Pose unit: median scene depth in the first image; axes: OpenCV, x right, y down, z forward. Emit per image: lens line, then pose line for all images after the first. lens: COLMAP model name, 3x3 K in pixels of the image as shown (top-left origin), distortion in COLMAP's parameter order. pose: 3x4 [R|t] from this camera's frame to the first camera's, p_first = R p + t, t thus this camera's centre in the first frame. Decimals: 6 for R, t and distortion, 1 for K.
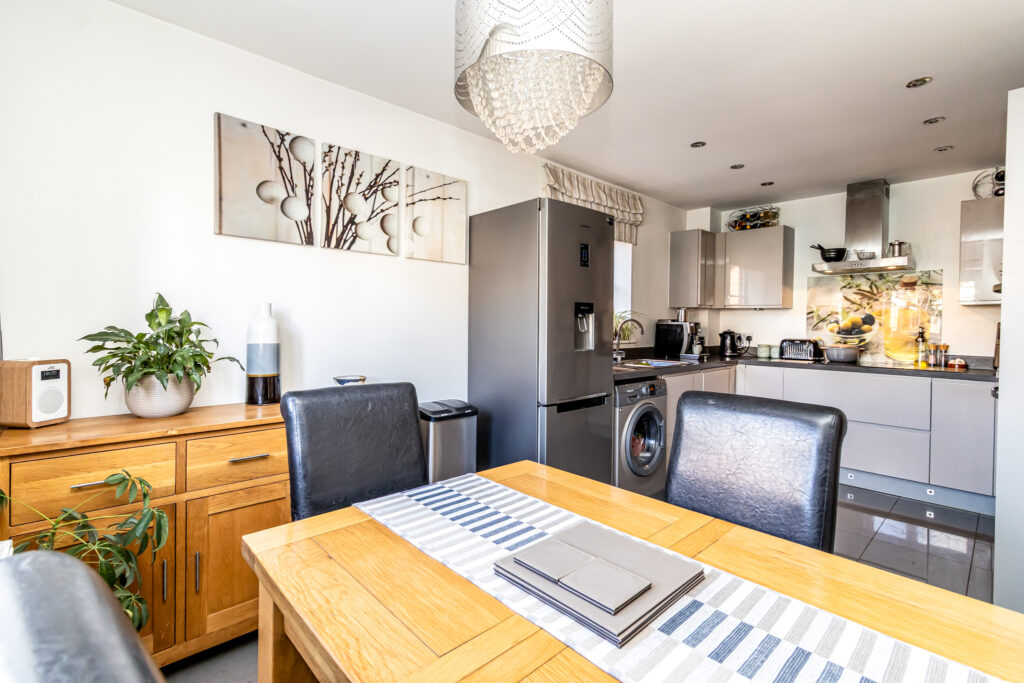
lens RADIAL K [[471.6, 0, 522.5], [0, 471.6, 332.9], [0, 0, 1]] dist [-0.001490, -0.000132]
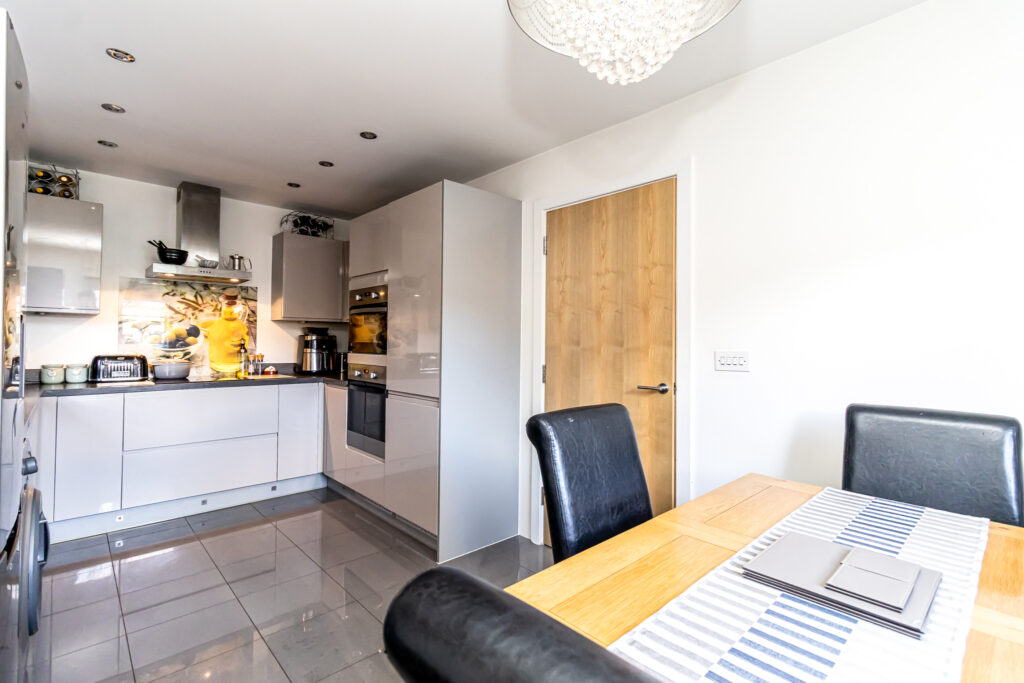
lens RADIAL K [[471.6, 0, 522.3], [0, 471.6, 339.4], [0, 0, 1]] dist [-0.001490, -0.000132]
pose [[-0.002503, -0.002349, 0.999994, -0.208139], [0.019029, 0.999816, 0.002396, -0.001819], [-0.999816, 0.019035, -0.002458, 0.349703]]
